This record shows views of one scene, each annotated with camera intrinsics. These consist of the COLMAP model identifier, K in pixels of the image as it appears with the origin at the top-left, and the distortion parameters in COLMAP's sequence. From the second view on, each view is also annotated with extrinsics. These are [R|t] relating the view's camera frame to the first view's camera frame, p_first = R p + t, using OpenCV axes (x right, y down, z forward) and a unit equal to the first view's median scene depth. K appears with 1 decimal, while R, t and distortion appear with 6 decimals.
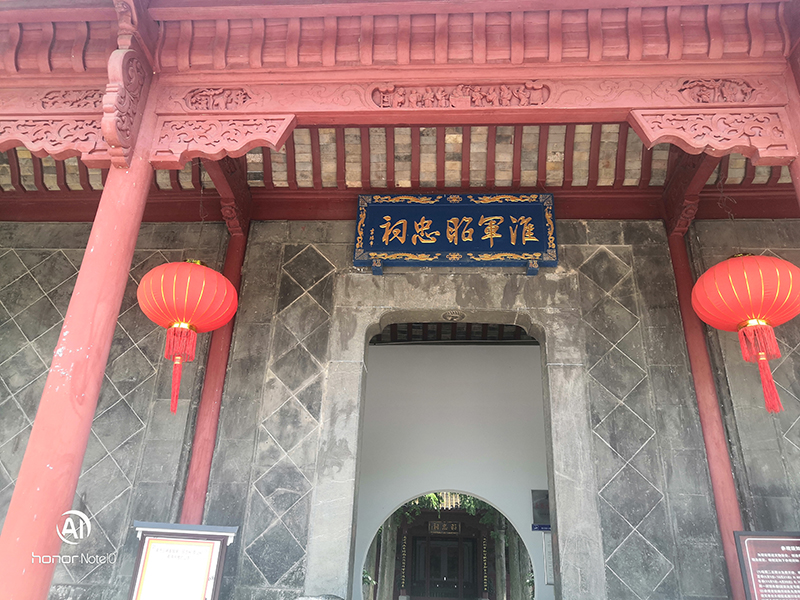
lens RADIAL K [[613.1, 0, 402.6], [0, 613.1, 301.7], [0, 0, 1]] dist [-0.005964, 0.034464]
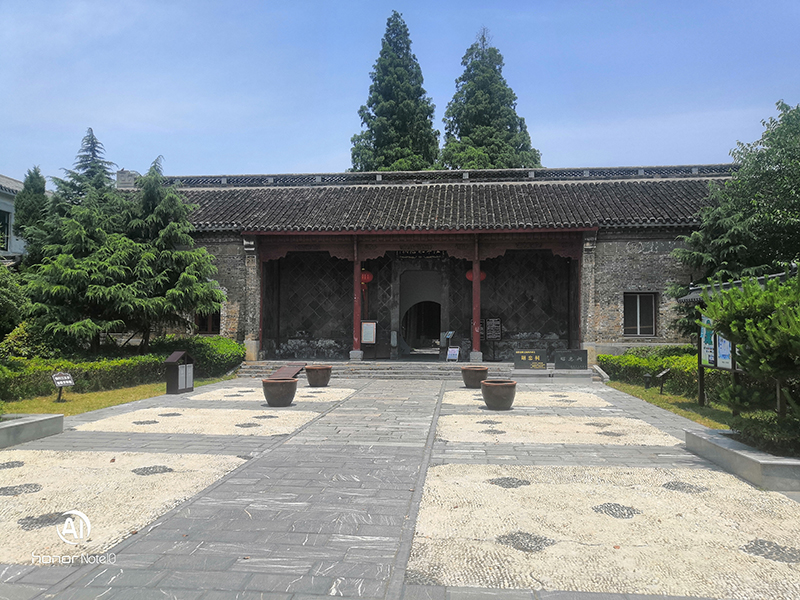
lens RADIAL K [[613.1, 0, 402.6], [0, 613.1, 301.7], [0, 0, 1]] dist [-0.005964, 0.034464]
pose [[0.998584, -0.033179, -0.041579, 0.137152], [0.046693, 0.921178, 0.386331, -1.505996], [0.025483, -0.387725, 0.921423, -3.166799]]
